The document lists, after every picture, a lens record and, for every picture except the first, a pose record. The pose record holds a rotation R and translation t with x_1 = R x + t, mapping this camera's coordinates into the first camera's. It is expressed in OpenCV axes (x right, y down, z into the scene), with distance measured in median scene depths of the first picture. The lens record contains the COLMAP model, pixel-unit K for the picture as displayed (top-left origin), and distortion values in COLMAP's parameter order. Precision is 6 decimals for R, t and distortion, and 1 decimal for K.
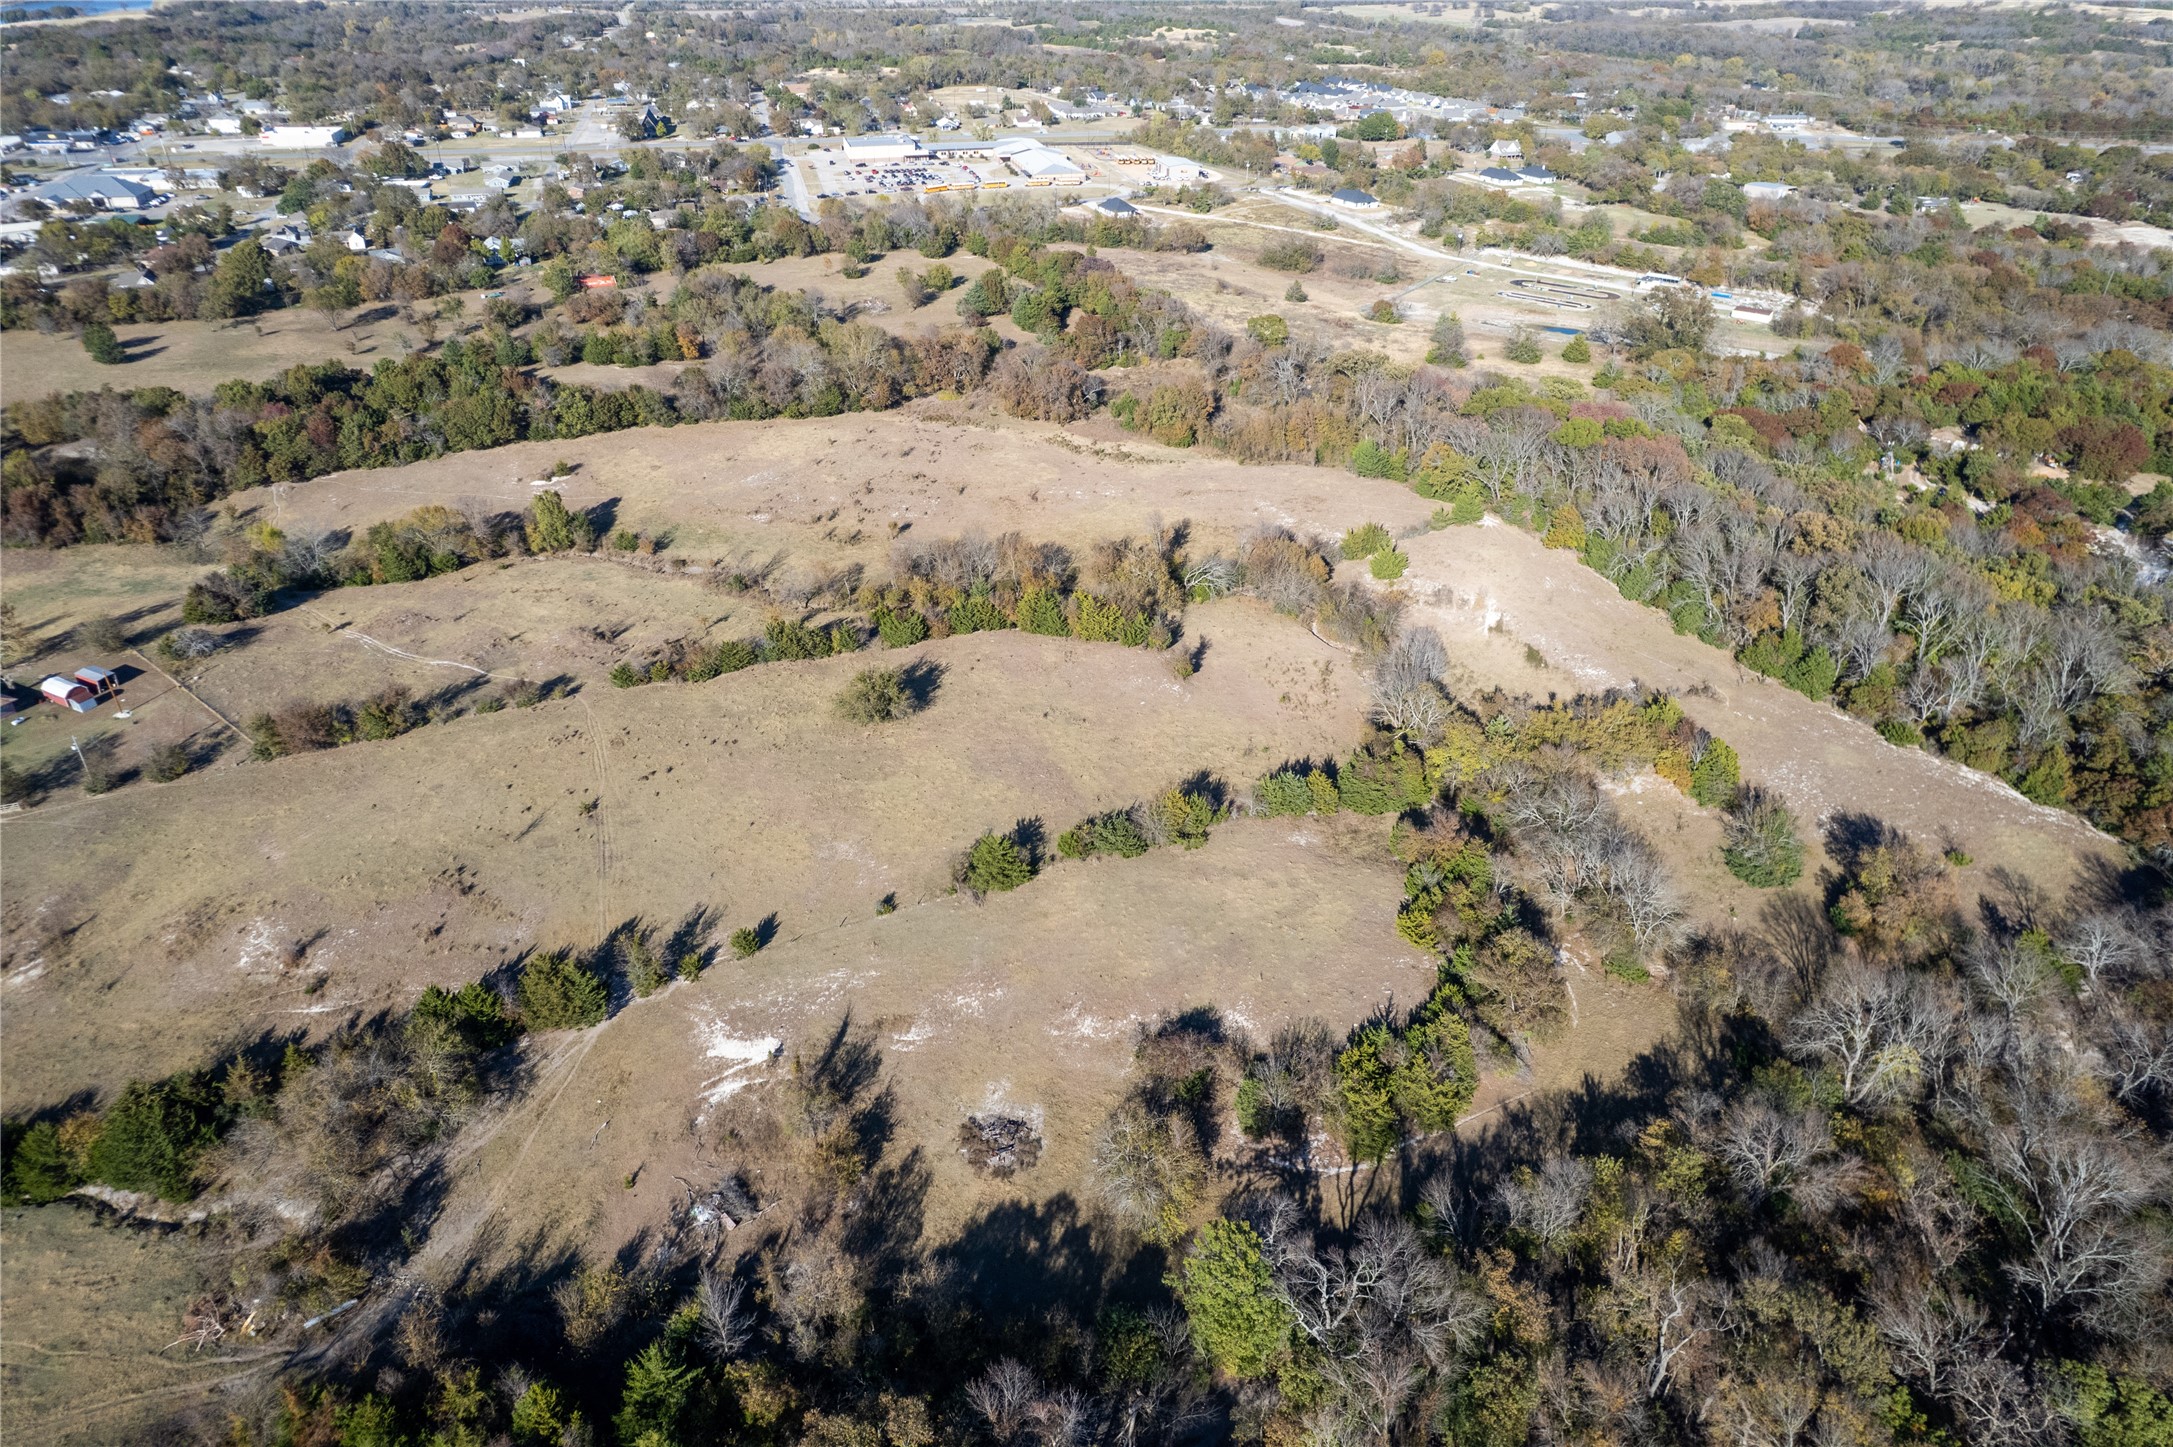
lens RADIAL K [[1386.8, 0, 1082.5], [0, 1386.8, 731.8], [0, 0, 1]] dist [-0.083540, 0.072787]
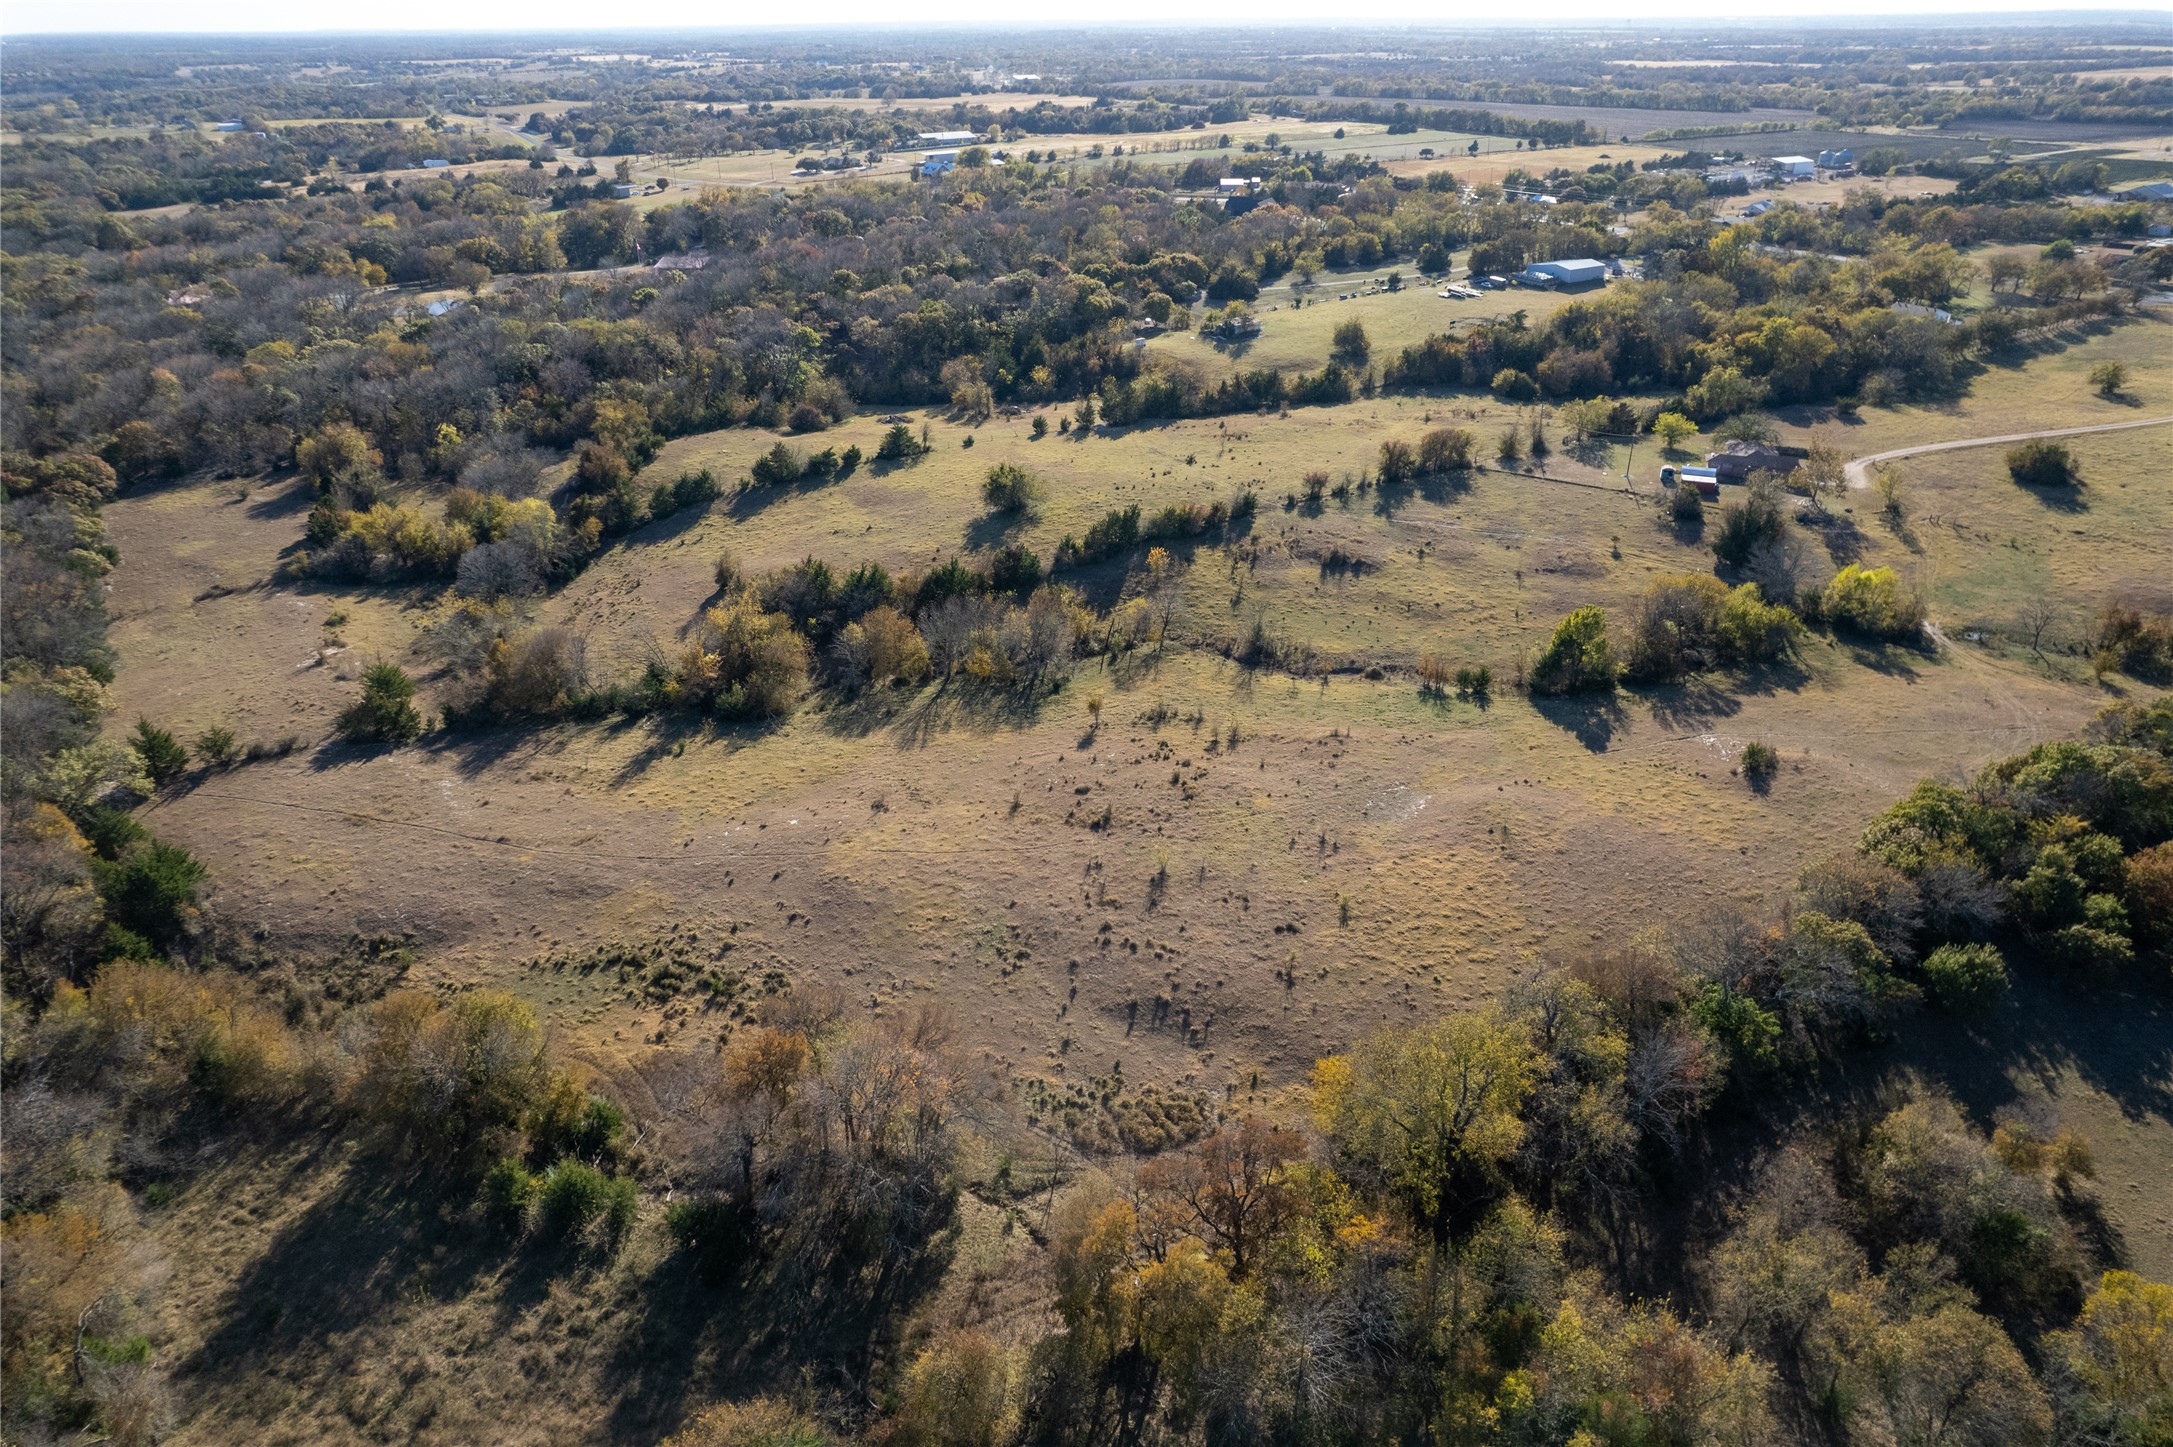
lens RADIAL K [[1386.8, 0, 1082.5], [0, 1386.8, 731.8], [0, 0, 1]] dist [-0.083540, 0.072787]
pose [[-0.995222, 0.048250, -0.084884, -0.094351], [-0.047638, 0.518917, 0.853496, -0.877797], [0.085229, 0.853462, -0.514139, 1.690601]]
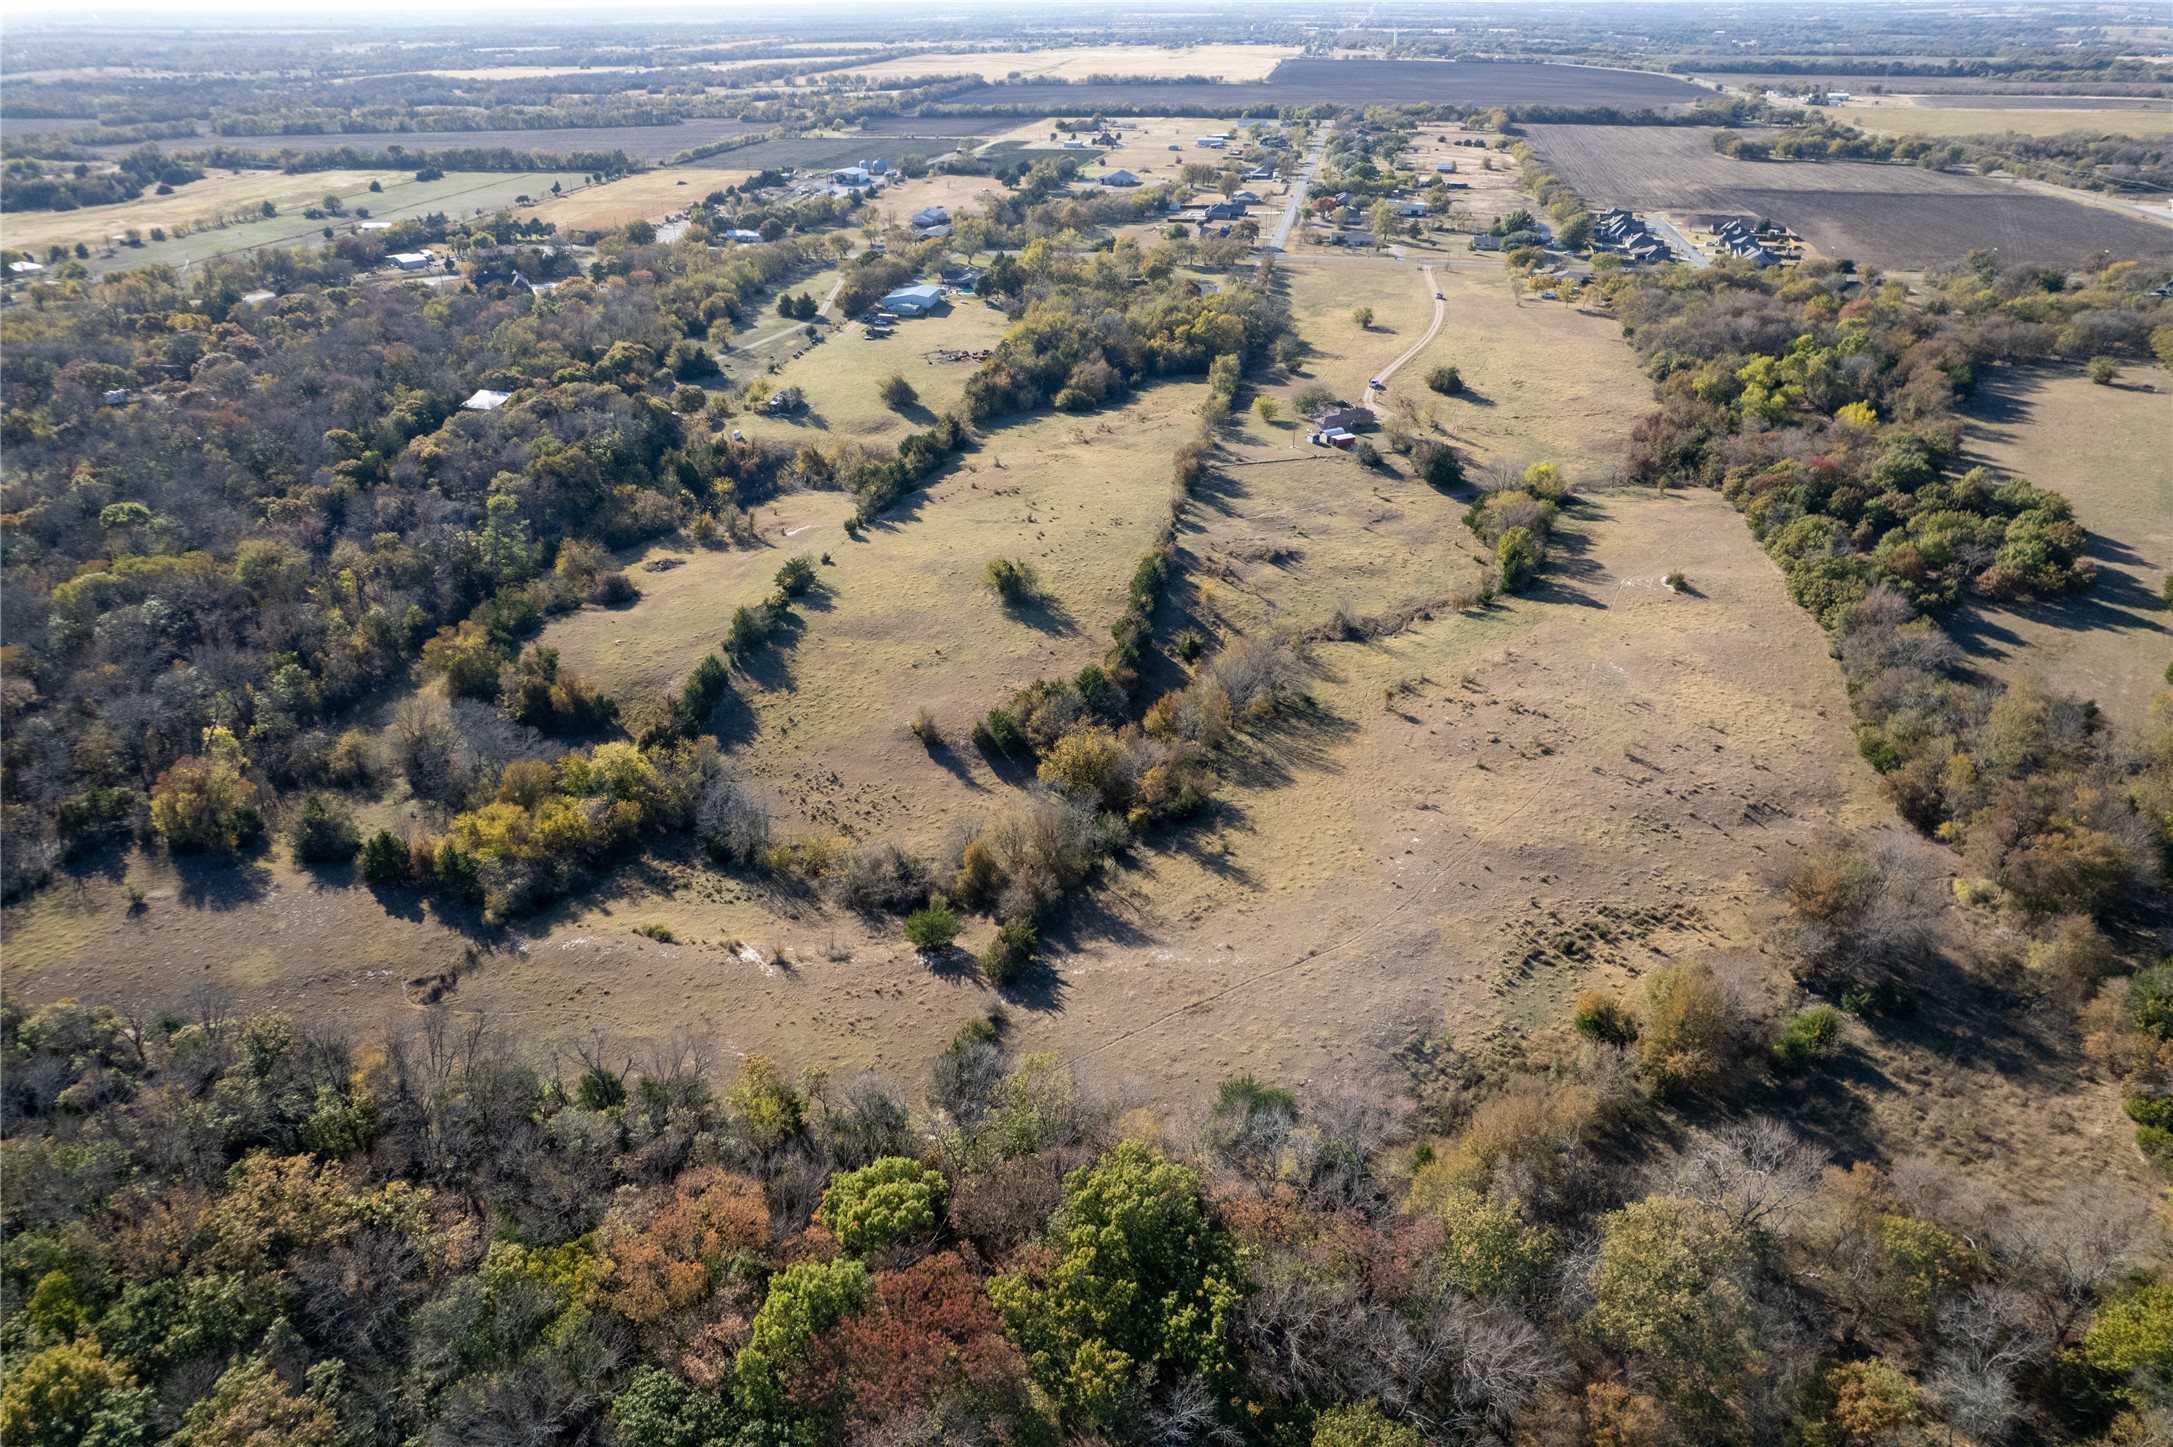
lens RADIAL K [[1386.8, 0, 1082.5], [0, 1386.8, 731.8], [0, 0, 1]] dist [-0.083540, 0.072787]
pose [[-0.599949, 0.380521, -0.703751, 0.734932], [-0.409401, 0.609724, 0.678696, -0.799512], [0.687351, 0.695299, -0.210017, 1.339488]]
